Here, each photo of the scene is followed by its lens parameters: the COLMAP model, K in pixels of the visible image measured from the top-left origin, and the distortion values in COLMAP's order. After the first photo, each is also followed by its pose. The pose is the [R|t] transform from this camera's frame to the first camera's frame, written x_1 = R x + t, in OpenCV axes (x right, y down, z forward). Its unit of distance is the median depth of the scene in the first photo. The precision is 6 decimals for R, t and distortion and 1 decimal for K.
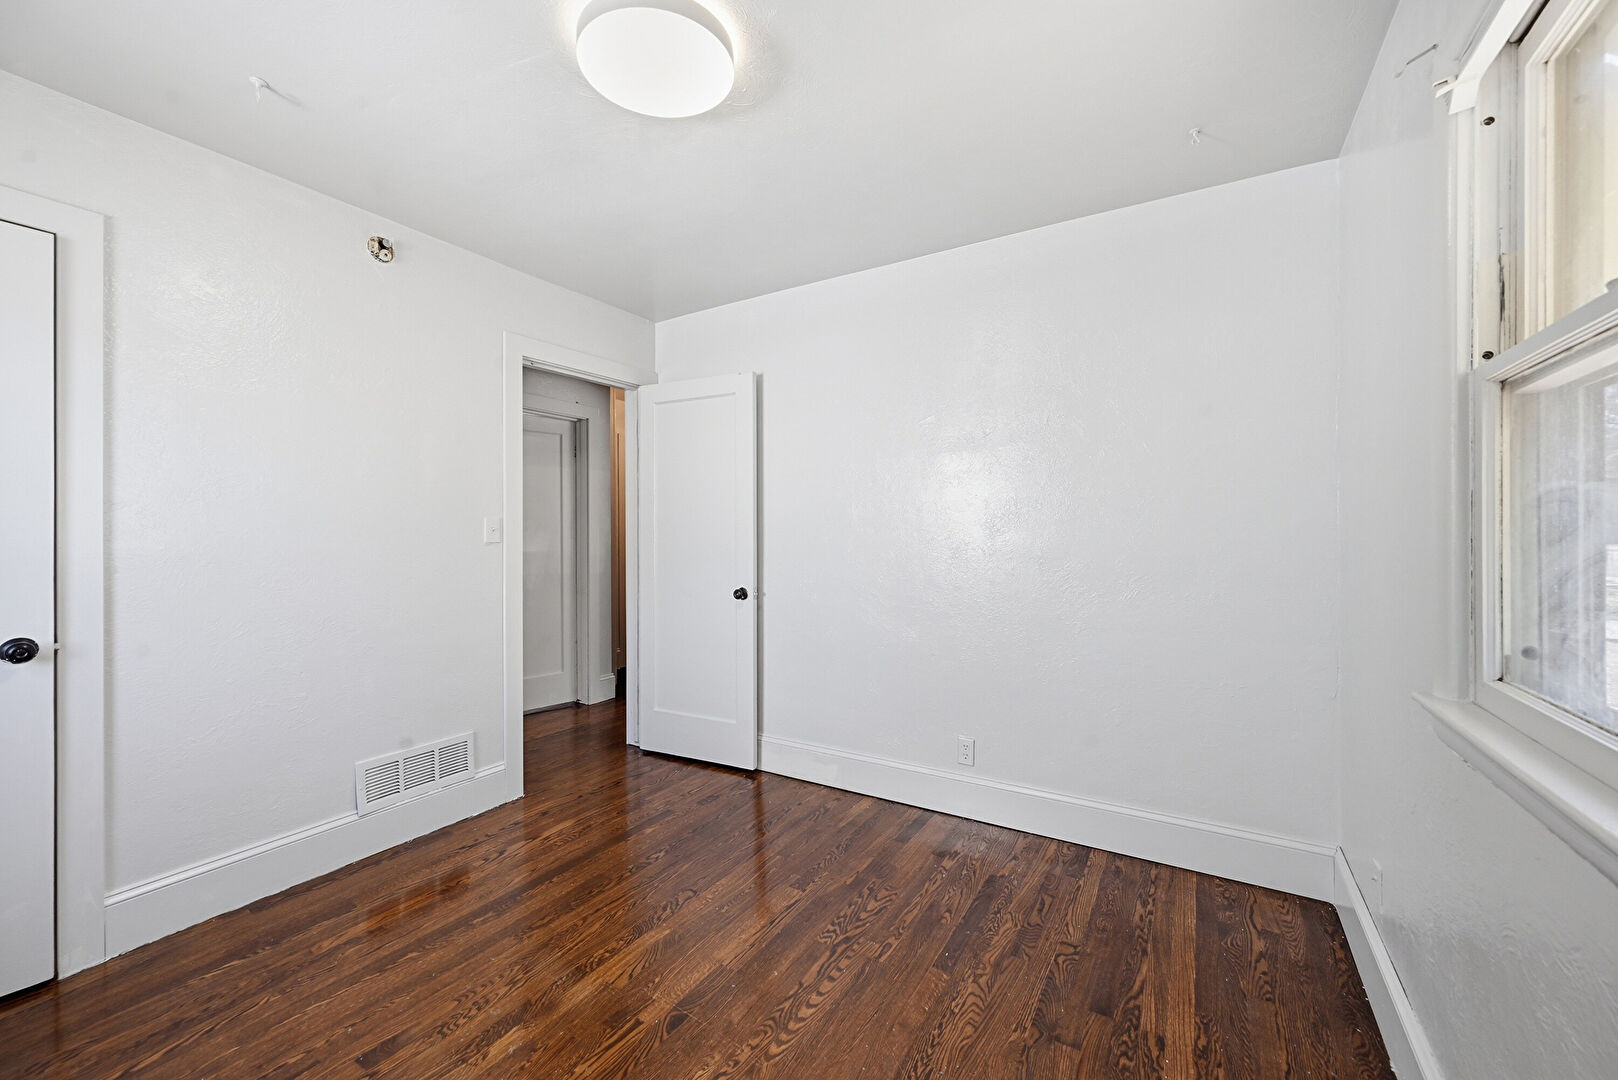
lens RADIAL K [[644.2, 0, 810.5], [0, 644.2, 533.0], [0, 0, 1]] dist [-0.003507, -0.000515]
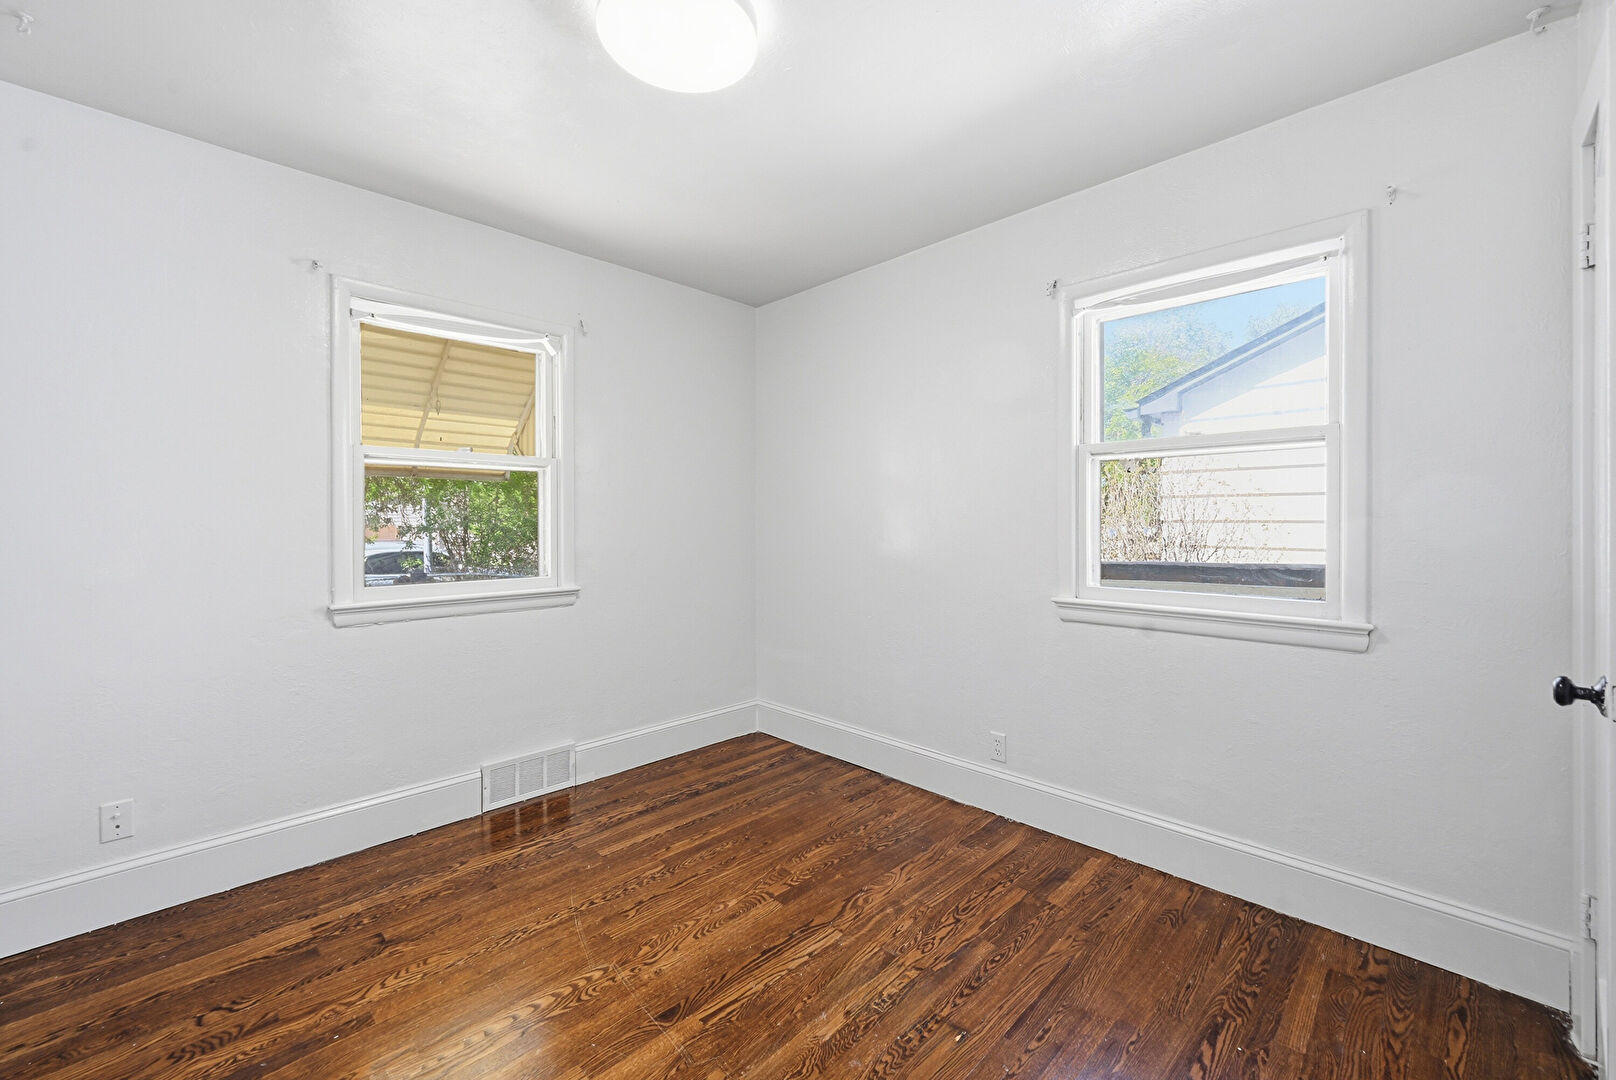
lens RADIAL K [[643.4, 0, 806.0], [0, 643.4, 529.1], [0, 0, 1]] dist [-0.003507, -0.000515]
pose [[-0.972331, 0.002793, 0.233591, -0.673851], [0.005647, 0.999917, 0.011553, 0.004742], [-0.233539, 0.012553, -0.972266, 1.979472]]
